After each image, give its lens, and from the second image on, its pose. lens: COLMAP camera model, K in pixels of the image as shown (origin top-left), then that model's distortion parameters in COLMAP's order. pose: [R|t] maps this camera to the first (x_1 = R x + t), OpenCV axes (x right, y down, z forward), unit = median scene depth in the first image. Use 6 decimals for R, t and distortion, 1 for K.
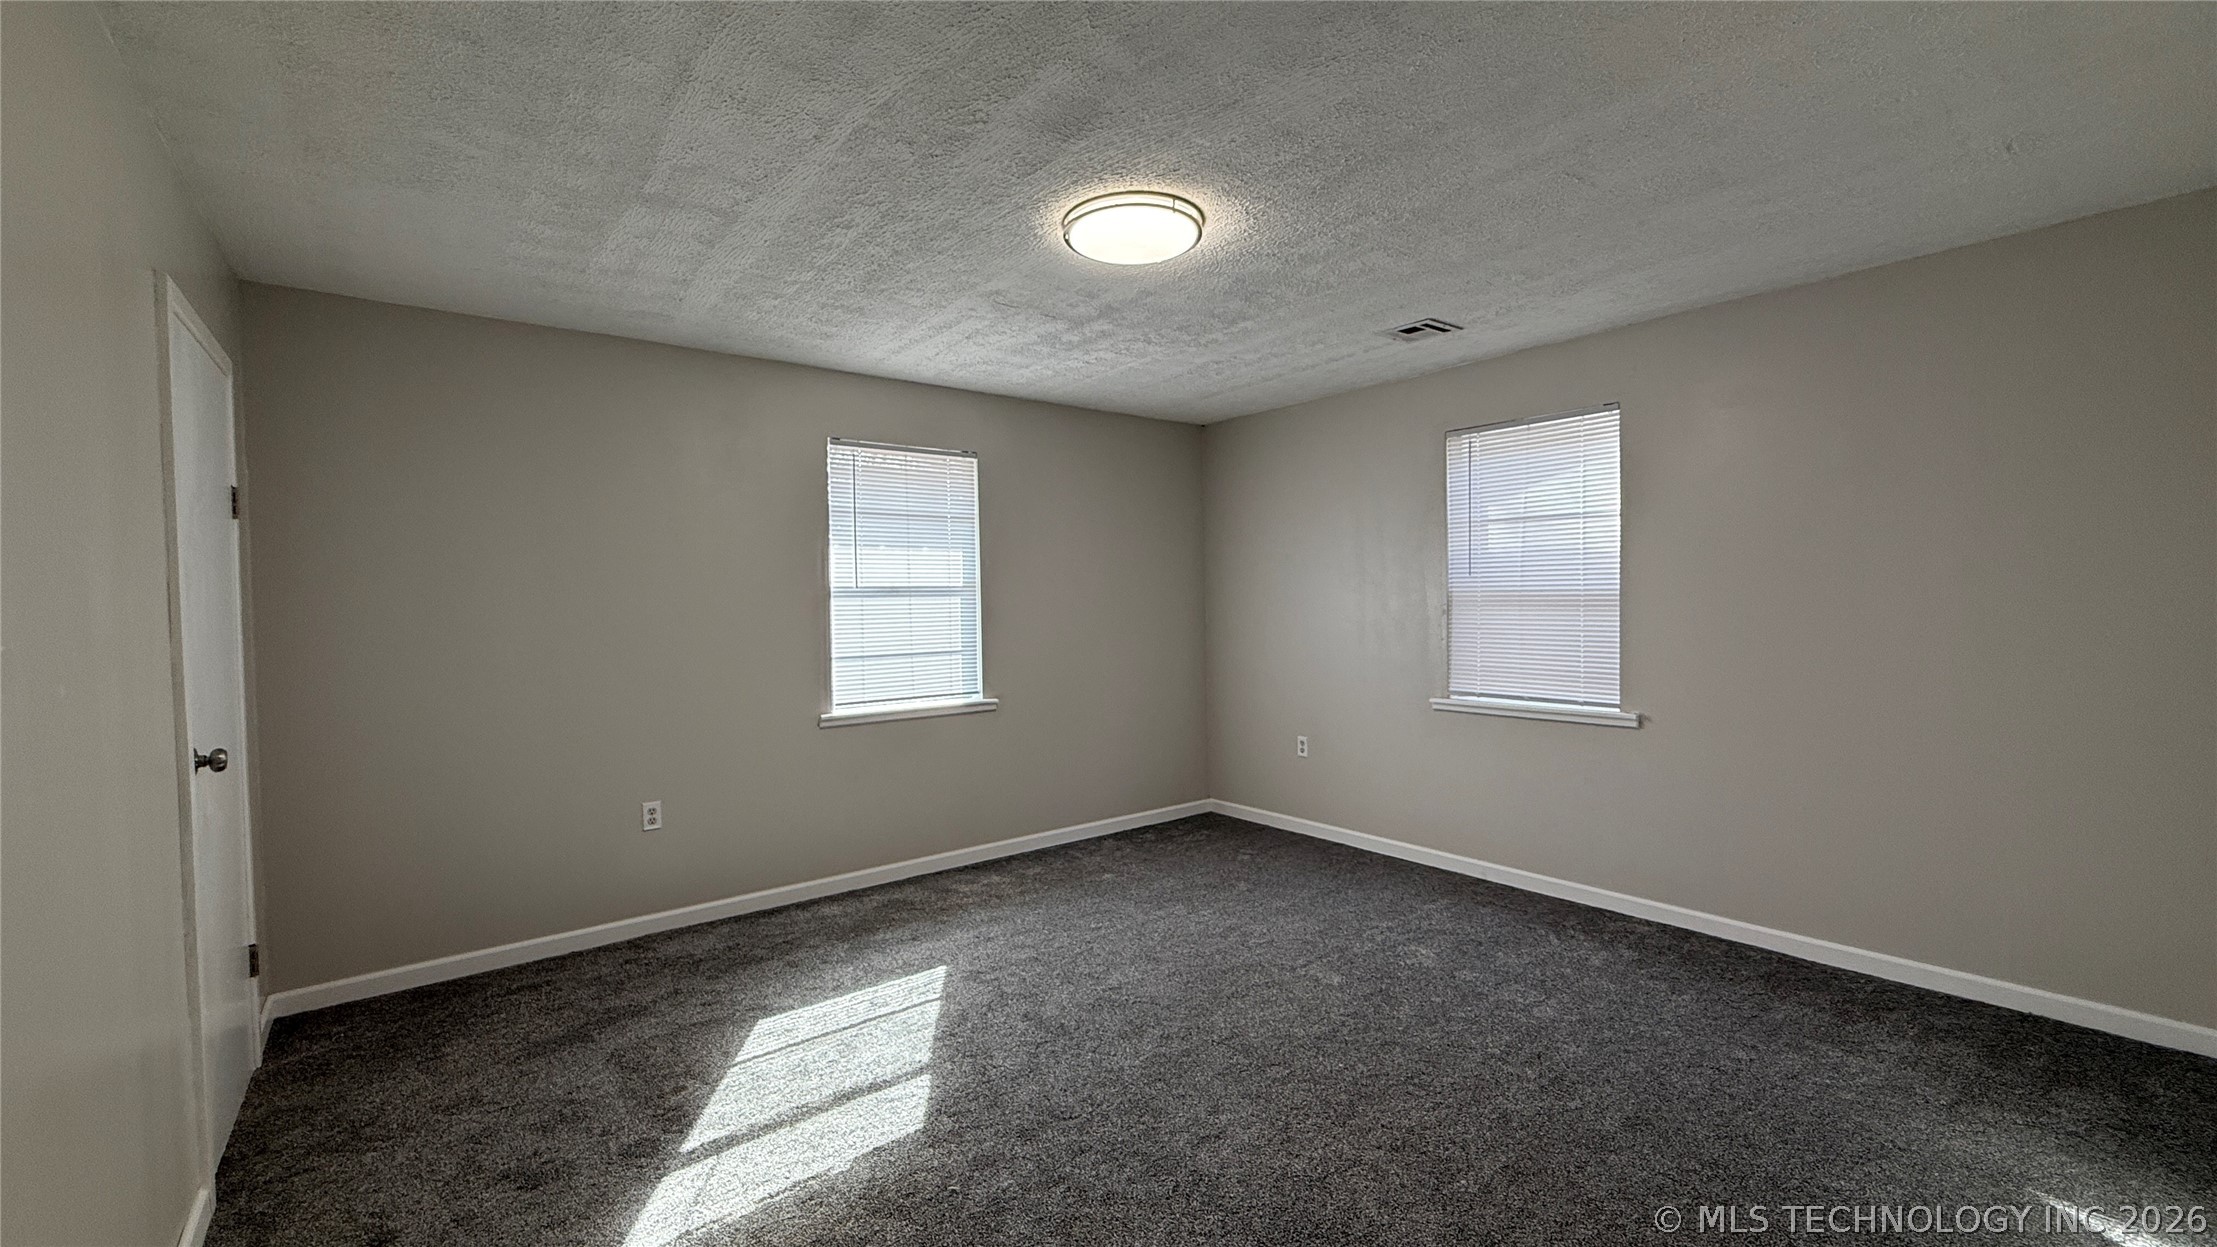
lens RADIAL K [[884.8, 0, 1105.3], [0, 884.8, 619.3], [0, 0, 1]] dist [-0.000706, -0.000562]
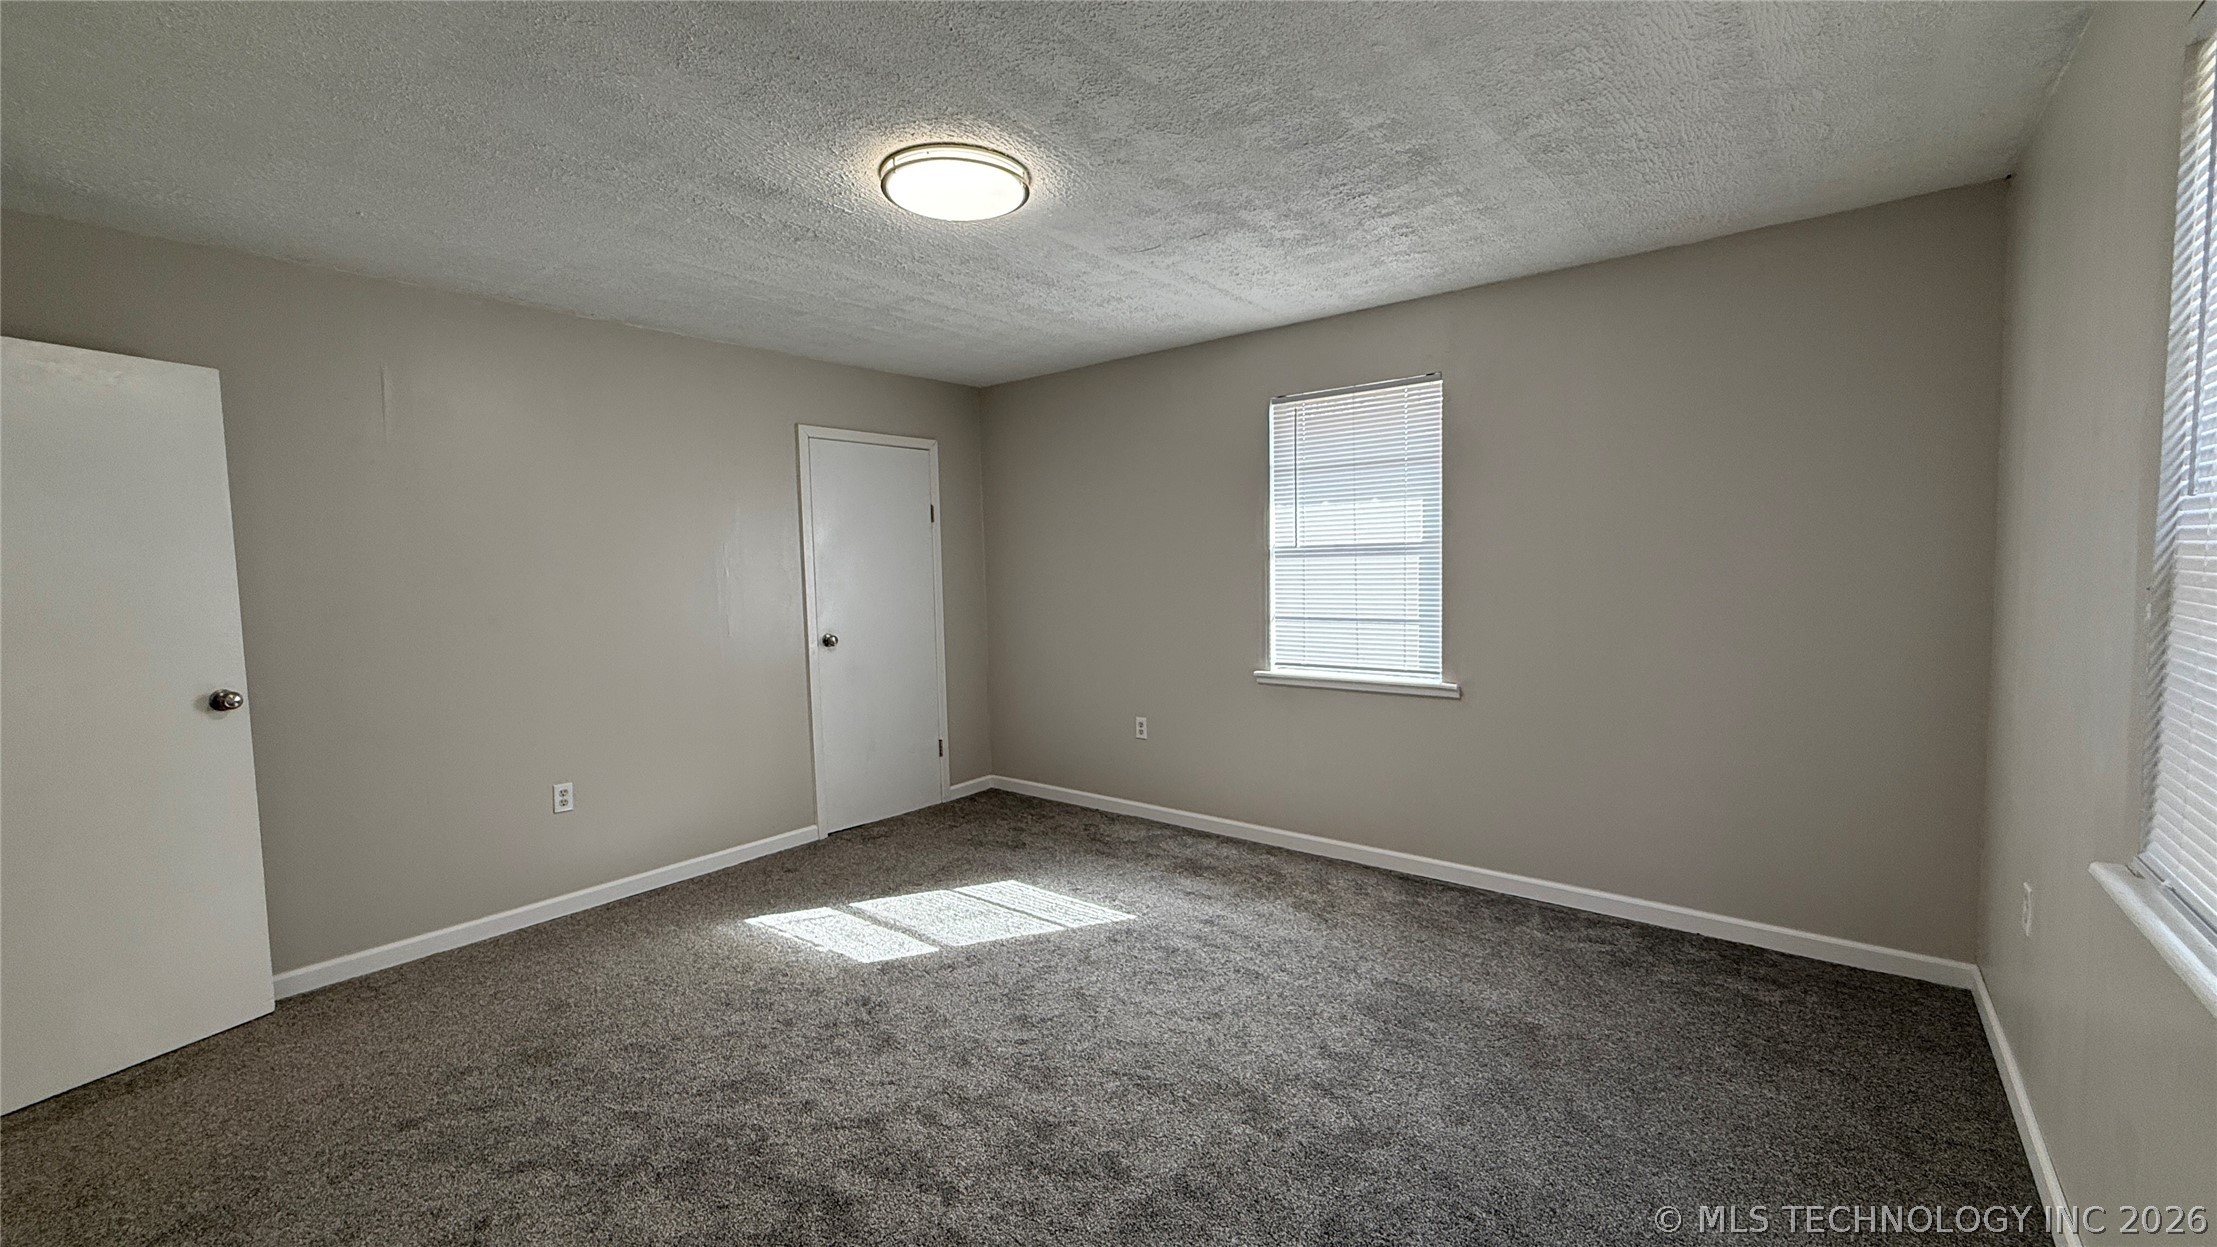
lens RADIAL K [[884.8, 0, 1105.3], [0, 884.8, 619.3], [0, 0, 1]] dist [-0.000706, -0.000562]
pose [[0.224800, 0.074265, -0.971571, 0.652190], [-0.001611, 0.997118, 0.075845, -0.031310], [0.974403, -0.015485, 0.224272, 0.598727]]
